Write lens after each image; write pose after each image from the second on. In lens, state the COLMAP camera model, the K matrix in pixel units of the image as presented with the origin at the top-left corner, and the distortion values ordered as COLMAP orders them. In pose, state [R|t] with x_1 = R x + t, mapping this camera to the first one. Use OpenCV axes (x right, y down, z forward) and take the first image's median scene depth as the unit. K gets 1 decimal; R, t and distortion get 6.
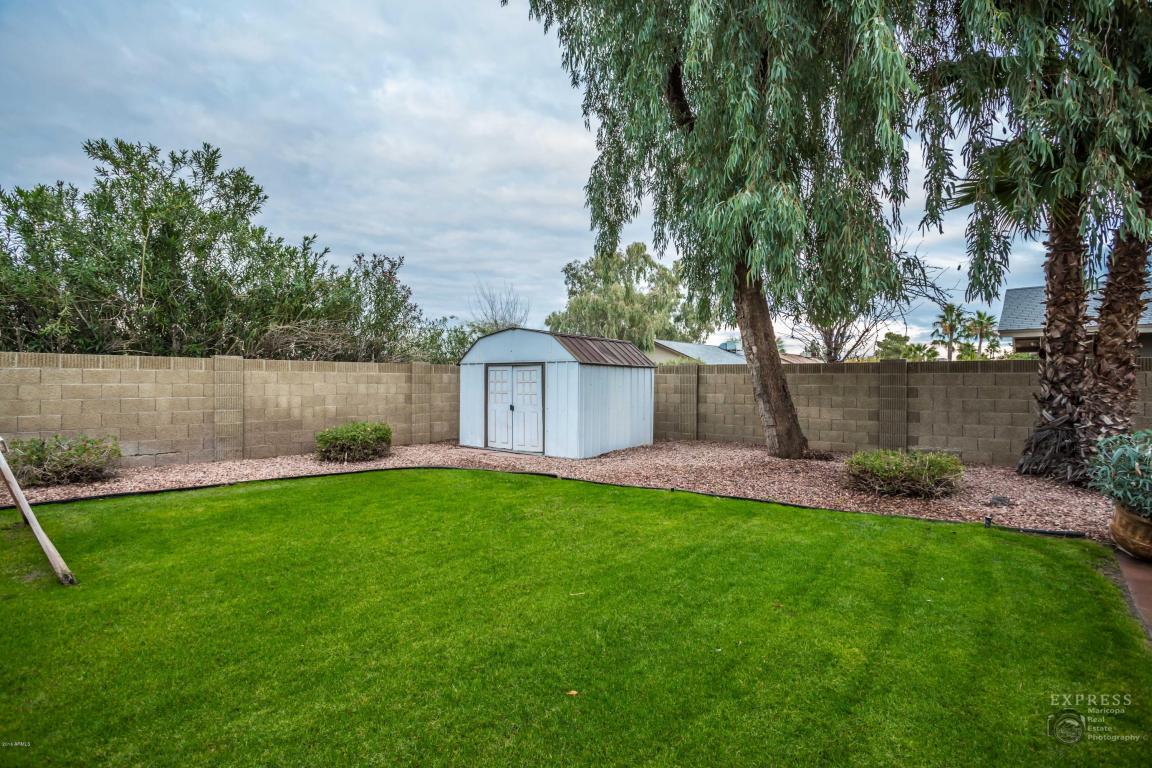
lens RADIAL K [[556.0, 0, 558.0], [0, 556.0, 370.2], [0, 0, 1]] dist [-0.019546, 0.005945]
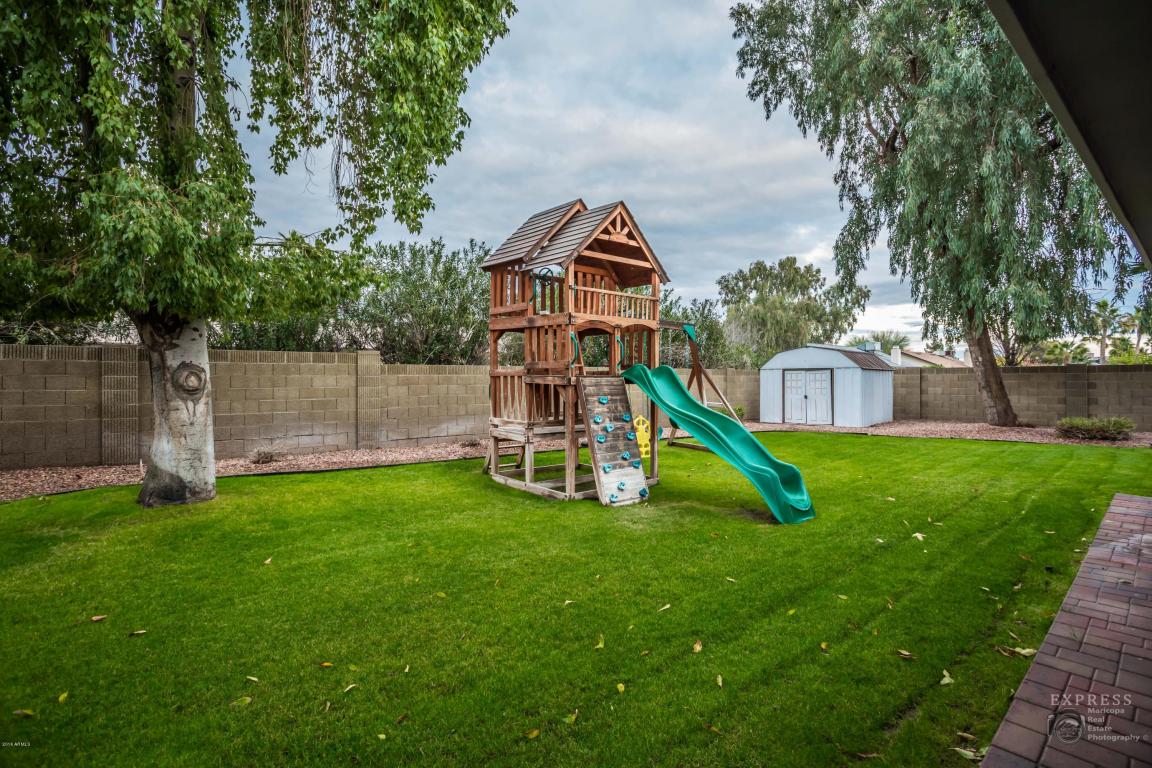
lens RADIAL K [[556.0, 0, 584.2], [0, 556.0, 378.4], [0, 0, 1]] dist [-0.019546, 0.005945]
pose [[0.990825, -0.009095, -0.134848, -0.468798], [0.010828, 0.999868, 0.012125, -0.009699], [0.134719, -0.013474, 0.990792, -0.594160]]
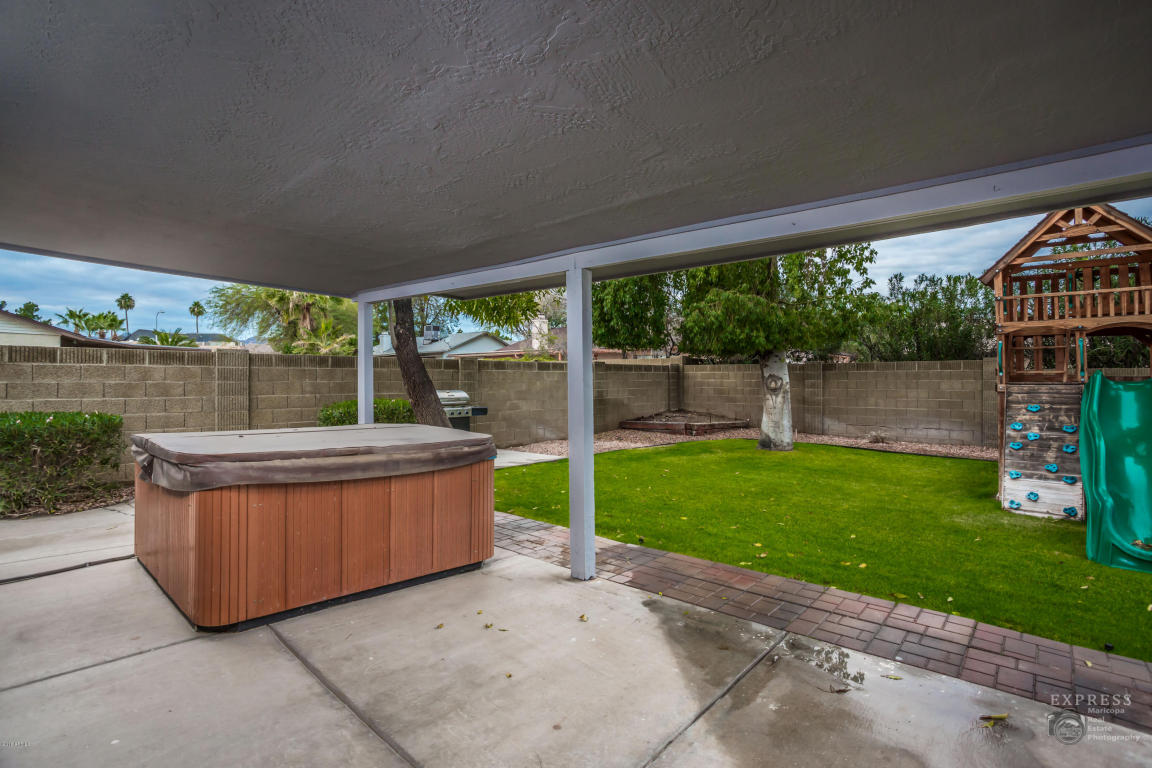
lens RADIAL K [[556.0, 0, 582.6], [0, 556.0, 382.1], [0, 0, 1]] dist [-0.019546, 0.005945]
pose [[0.023818, -0.002284, -0.999714, 0.035101], [0.013900, 0.999901, -0.001953, -0.011767], [0.999620, -0.013849, 0.023848, -0.487598]]
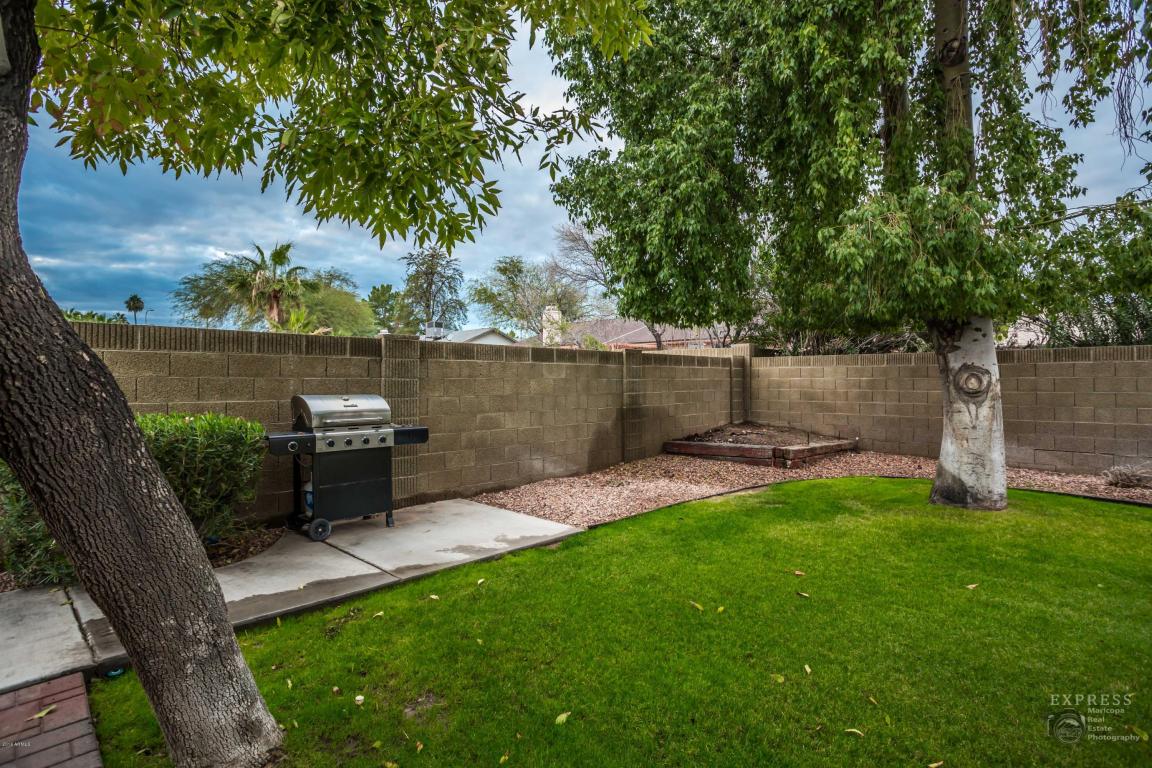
lens RADIAL K [[556.0, 0, 578.0], [0, 556.0, 380.6], [0, 0, 1]] dist [-0.019546, 0.005945]
pose [[-0.016734, -0.010495, -0.999805, -0.397523], [0.015664, 0.999819, -0.010757, -0.007718], [0.999737, -0.015841, -0.016567, -0.485327]]
